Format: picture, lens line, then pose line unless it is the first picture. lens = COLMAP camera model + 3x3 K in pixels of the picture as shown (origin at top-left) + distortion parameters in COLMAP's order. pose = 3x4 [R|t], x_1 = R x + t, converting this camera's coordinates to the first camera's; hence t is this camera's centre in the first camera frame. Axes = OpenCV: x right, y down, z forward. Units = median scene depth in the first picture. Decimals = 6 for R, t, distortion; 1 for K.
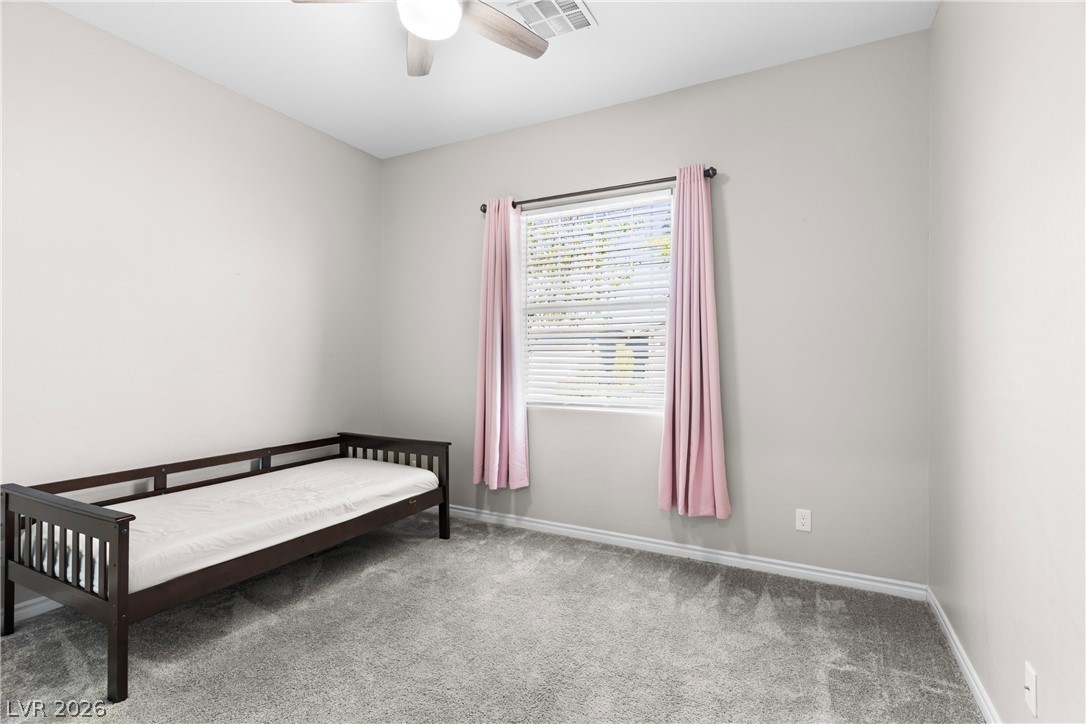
lens RADIAL K [[523.5, 0, 543.0], [0, 523.5, 362.0], [0, 0, 1]] dist [0.000477, 0.000147]
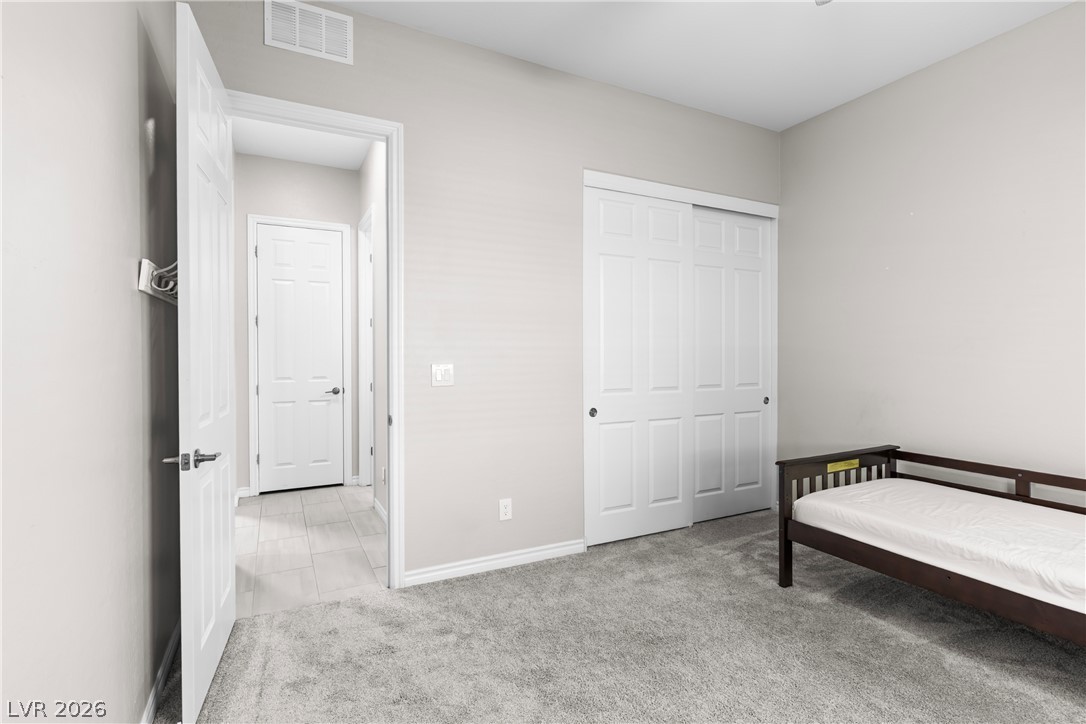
lens RADIAL K [[523.5, 0, 543.0], [0, 523.5, 362.0], [0, 0, 1]] dist [0.000477, 0.000147]
pose [[-0.578683, 0.012599, -0.815455, 0.572351], [-0.004024, 0.999824, 0.018303, -0.006051], [0.815543, 0.013873, -0.578531, 0.957562]]
